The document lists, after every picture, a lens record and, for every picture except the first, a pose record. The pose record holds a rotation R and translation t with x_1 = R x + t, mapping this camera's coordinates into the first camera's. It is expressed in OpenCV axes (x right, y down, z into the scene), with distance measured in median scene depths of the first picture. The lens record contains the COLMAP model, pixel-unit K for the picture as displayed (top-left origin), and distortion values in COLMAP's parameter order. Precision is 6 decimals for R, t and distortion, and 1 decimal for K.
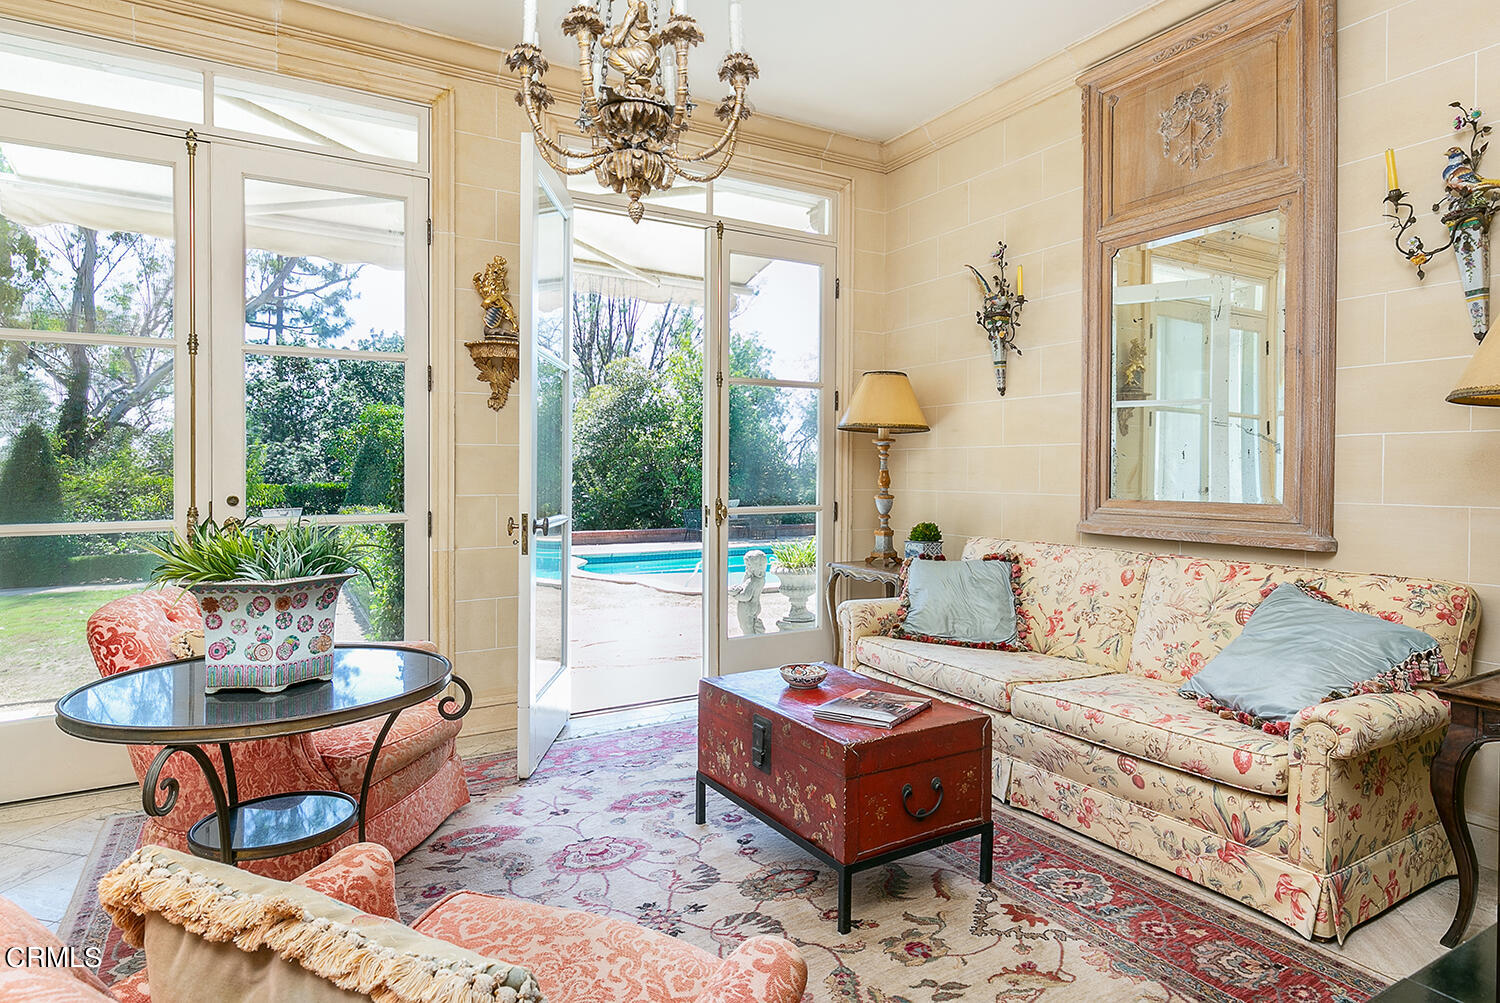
lens RADIAL K [[837.2, 0, 750.2], [0, 837.2, 475.7], [0, 0, 1]] dist [-0.002093, -0.000468]
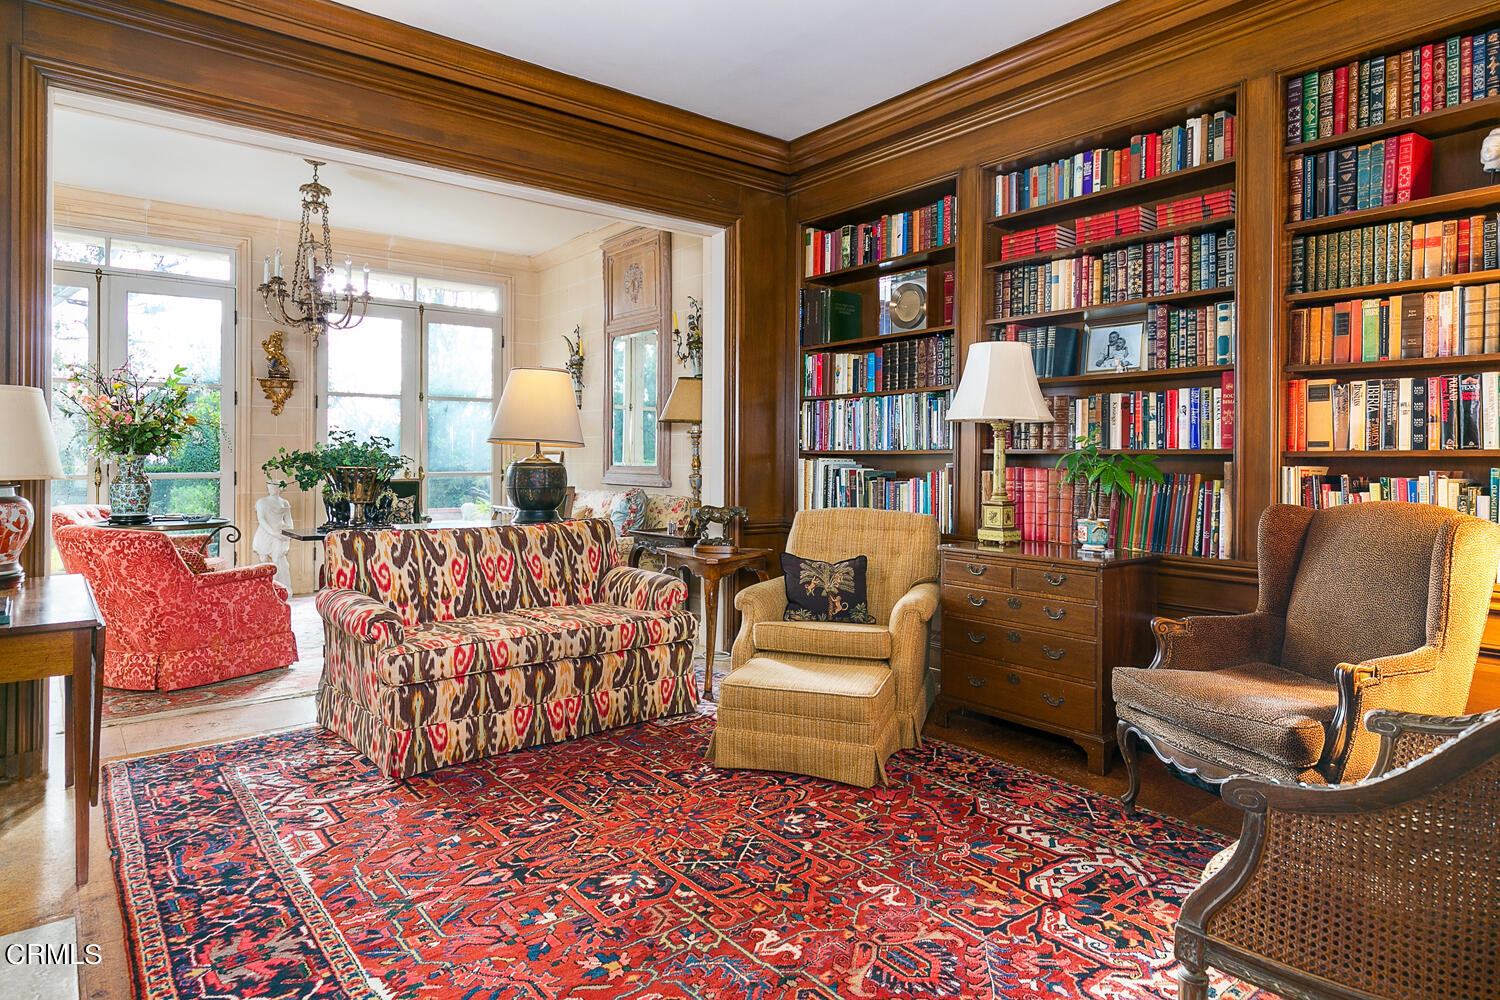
lens RADIAL K [[867.3, 0, 748.0], [0, 867.3, 457.7], [0, 0, 1]] dist [-0.001284, 0.000120]
pose [[0.989793, 0.000976, 0.142510, 0.498183], [-0.000231, 0.999986, -0.005242, 0.022015], [-0.142514, 0.005156, 0.989779, -1.130911]]
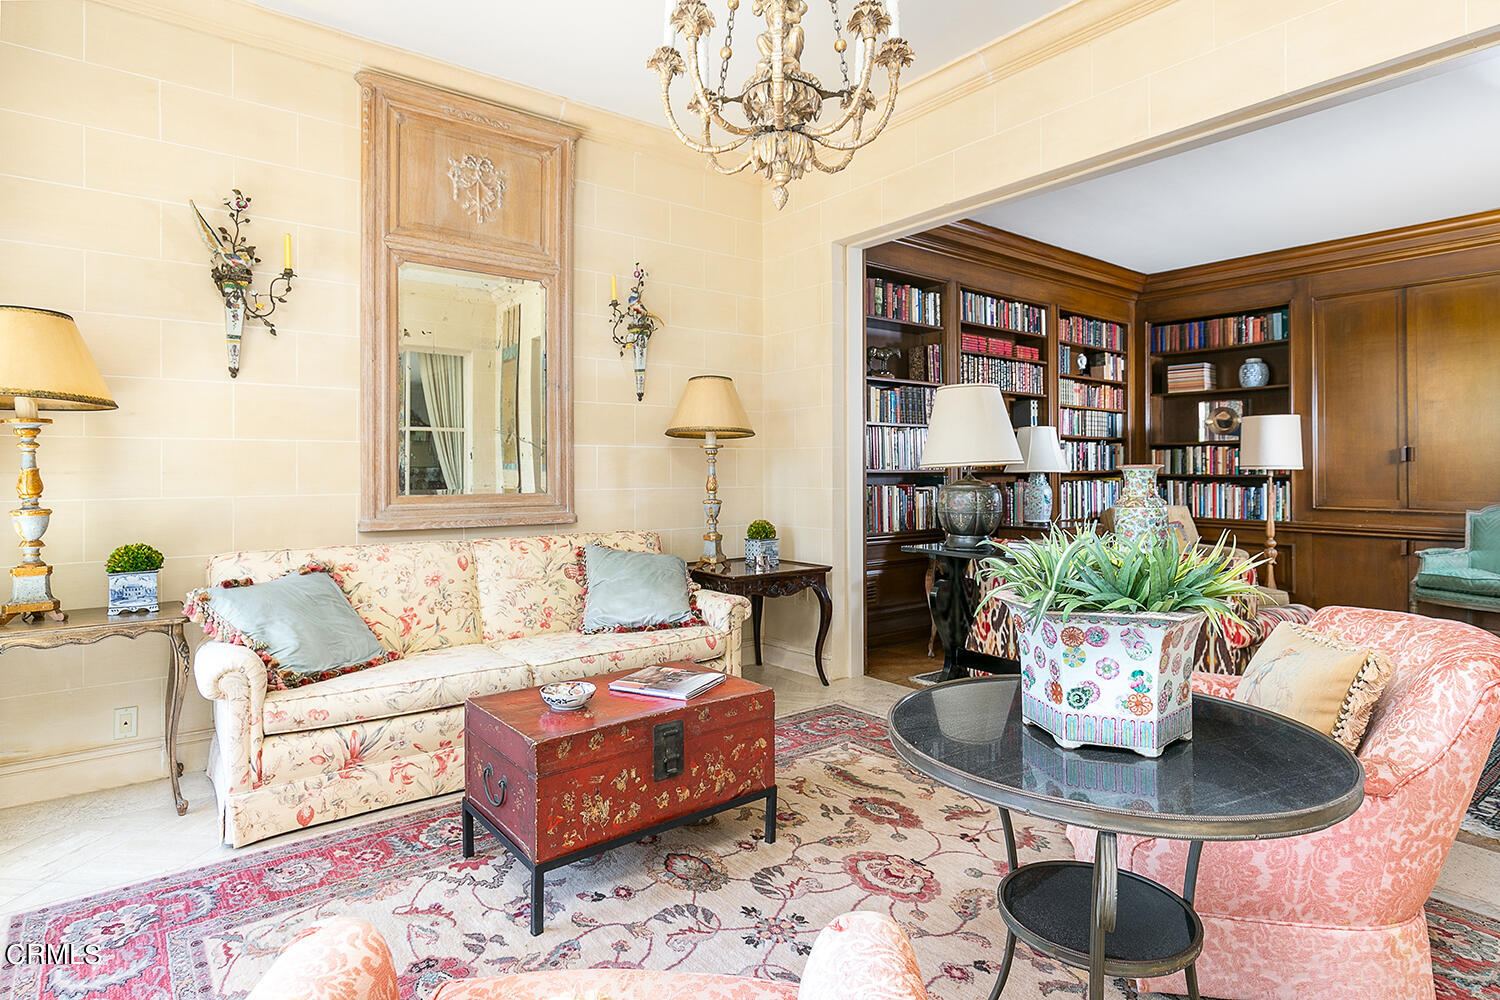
lens RADIAL K [[802.5, 0, 748.4], [0, 802.5, 467.4], [0, 0, 1]] dist [0.015720, 0.000167]
pose [[-0.123683, -0.000712, 0.992321, -0.678186], [0.006491, 0.999978, 0.001527, -0.007452], [-0.992301, 0.006630, -0.123676, 0.747412]]
